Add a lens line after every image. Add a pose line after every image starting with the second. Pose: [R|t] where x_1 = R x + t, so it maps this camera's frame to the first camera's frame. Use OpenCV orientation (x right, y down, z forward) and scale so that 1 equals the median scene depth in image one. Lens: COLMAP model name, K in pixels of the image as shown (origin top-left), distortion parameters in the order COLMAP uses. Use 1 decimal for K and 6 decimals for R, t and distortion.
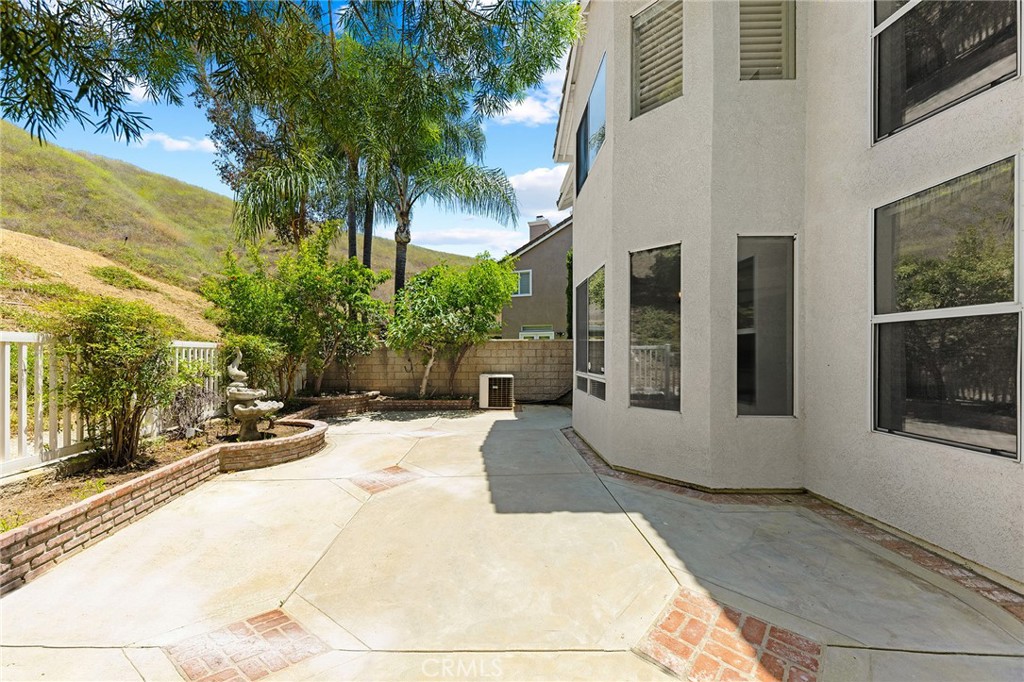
lens RADIAL K [[351.5, 0, 494.3], [0, 351.5, 352.6], [0, 0, 1]] dist [0.001795, -0.000097]
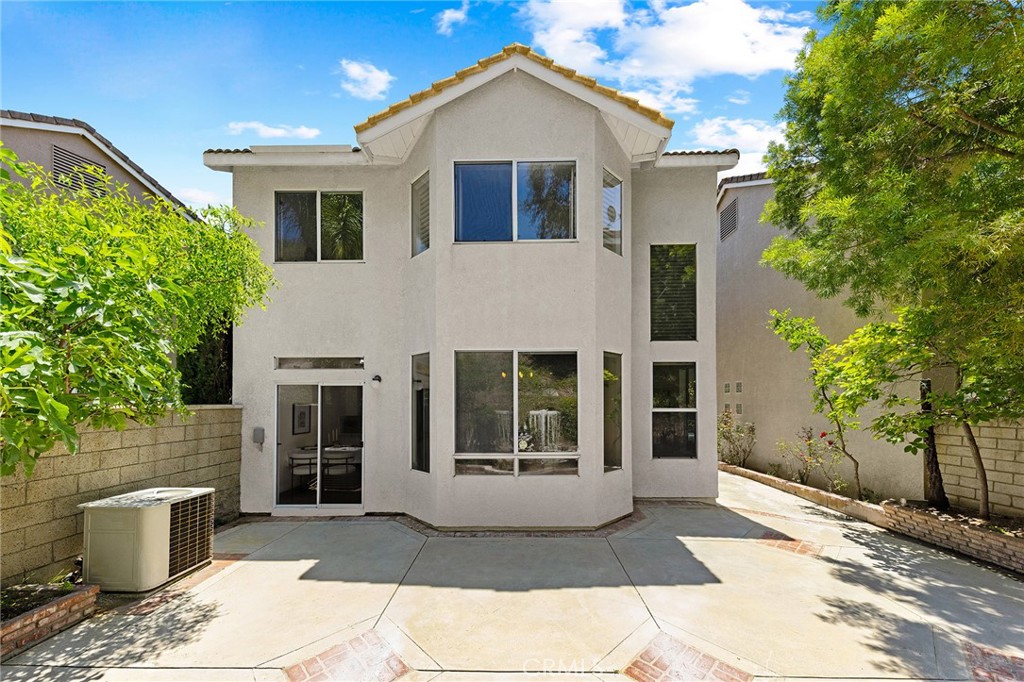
lens RADIAL K [[367.4, 0, 520.3], [0, 367.4, 400.2], [0, 0, 1]] dist [0.018812, -0.006739]
pose [[0.020031, 0.010731, 0.999742, -1.089027], [-0.000365, 0.999942, -0.010726, -0.110634], [-0.999799, -0.000150, 0.020033, 1.460742]]
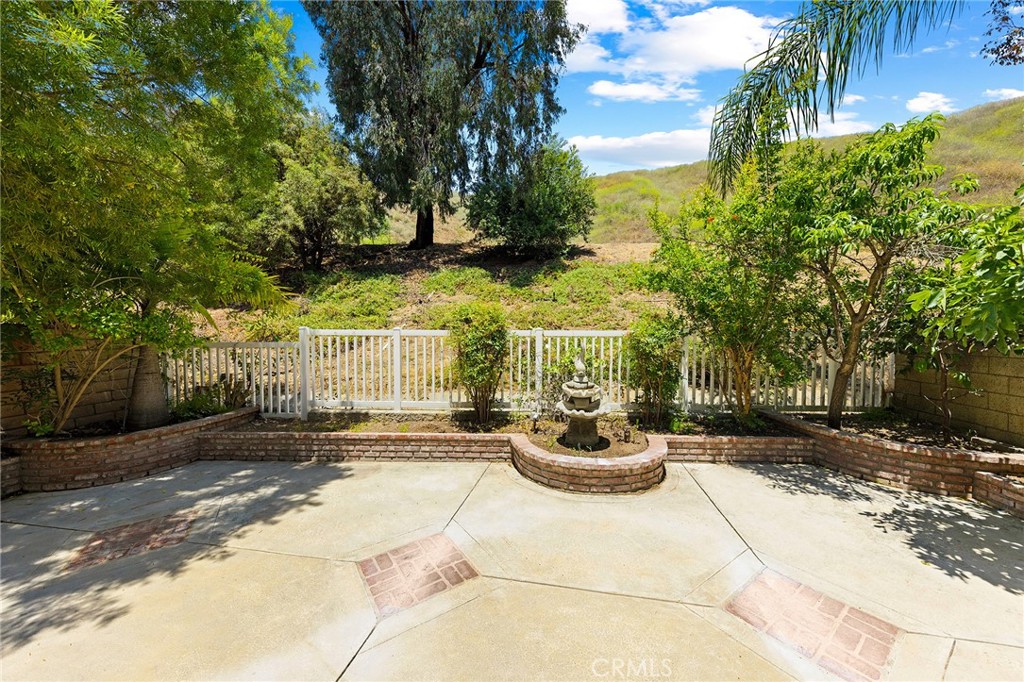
lens RADIAL K [[360.3, 0, 514.3], [0, 360.3, 340.8], [0, 0, 1]] dist [0.010912, -0.004000]
pose [[-0.180556, 0.025645, -0.983230, 0.277557], [0.000666, 0.999663, 0.025952, -0.037919], [0.983564, 0.004031, -0.180512, 1.460222]]
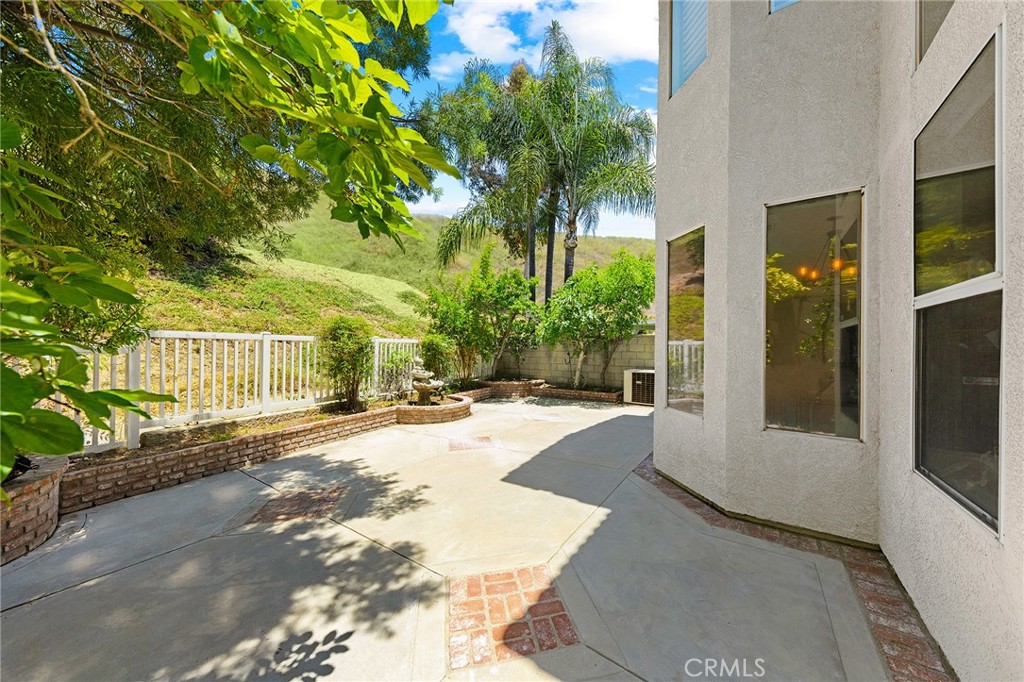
lens RADIAL K [[342.6, 0, 529.6], [0, 342.6, 344.8], [0, 0, 1]] dist [-0.000723, -0.000064]
pose [[0.842605, 0.003271, -0.538522, 0.653158], [-0.005925, 0.999977, -0.003197, -0.007737], [0.538500, 0.005884, 0.842605, 0.044803]]
